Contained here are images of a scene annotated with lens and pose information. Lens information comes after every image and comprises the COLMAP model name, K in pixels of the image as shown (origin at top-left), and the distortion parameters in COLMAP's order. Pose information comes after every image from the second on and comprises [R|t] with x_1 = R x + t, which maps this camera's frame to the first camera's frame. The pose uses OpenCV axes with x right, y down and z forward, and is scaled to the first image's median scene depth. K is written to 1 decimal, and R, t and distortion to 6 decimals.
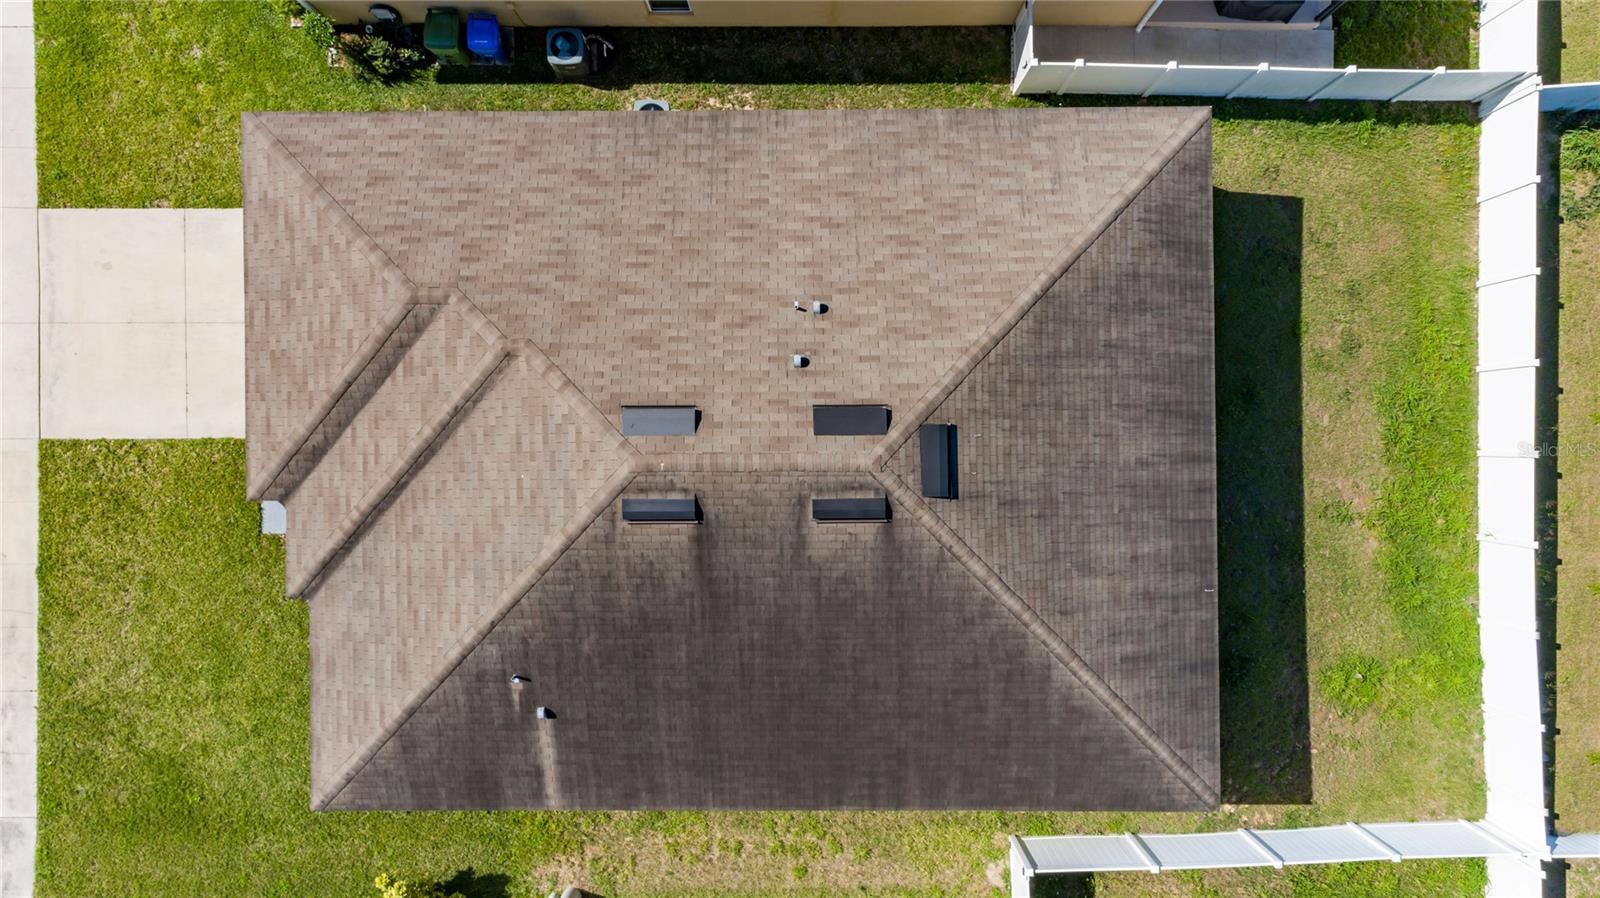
lens RADIAL K [[1141.9, 0, 749.0], [0, 1141.9, 447.6], [0, 0, 1]] dist [0.015605, 0.003477]
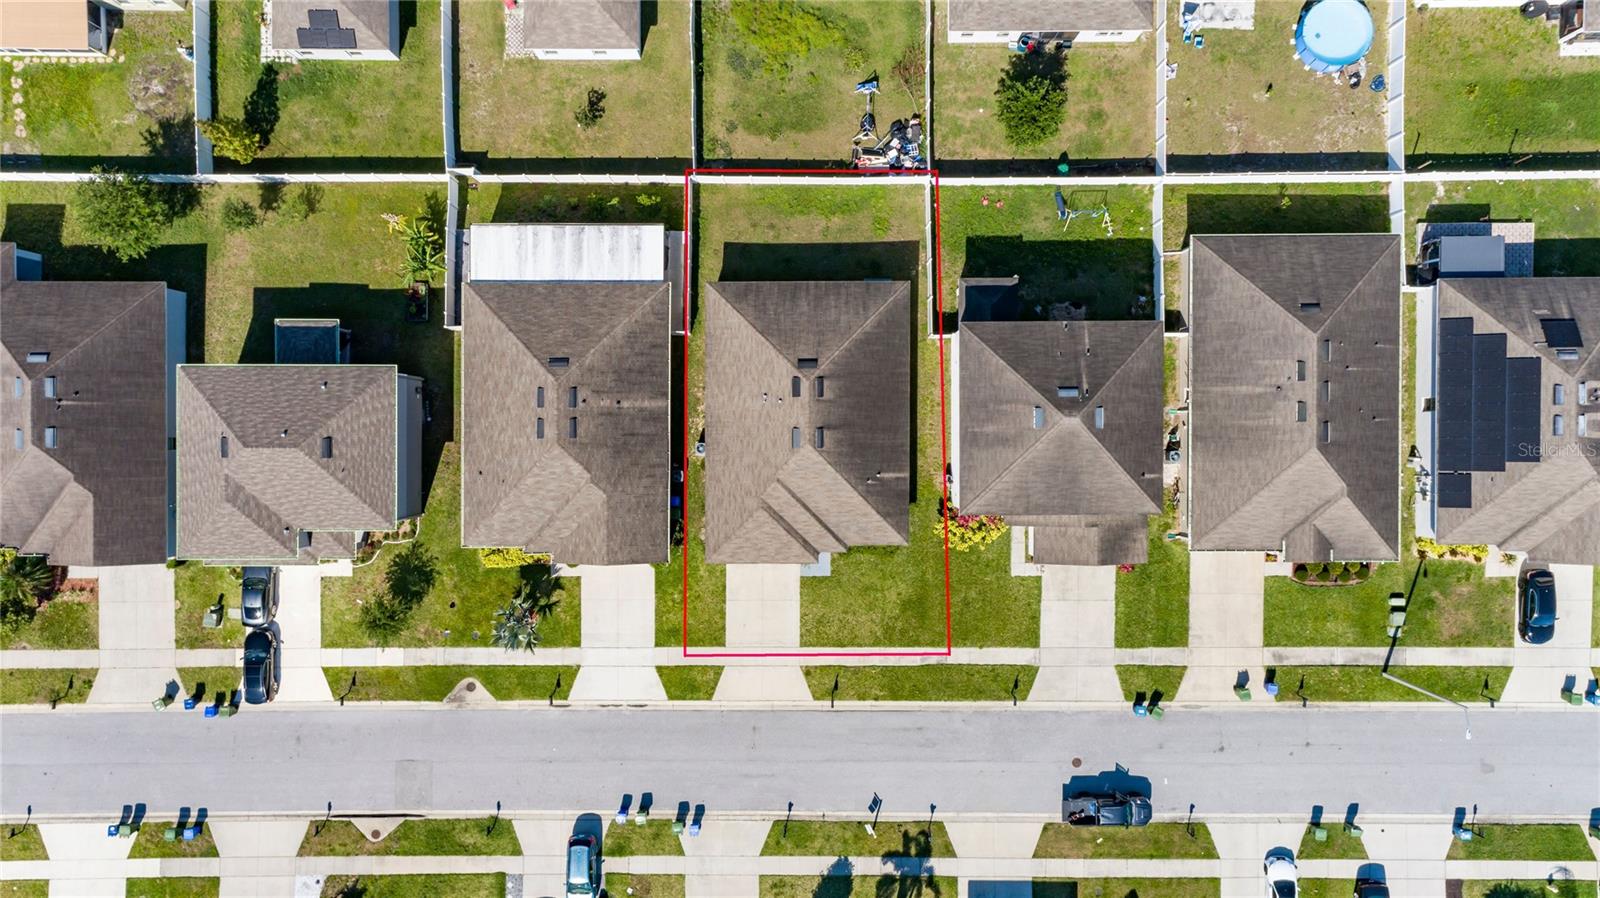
lens RADIAL K [[1141.9, 0, 749.0], [0, 1141.9, 447.6], [0, 0, 1]] dist [0.015605, 0.003477]
pose [[0.007713, -0.998950, 0.045158, -0.251947], [0.998786, 0.005498, -0.048962, 0.004664], [0.048662, 0.045481, 0.997779, -2.466745]]
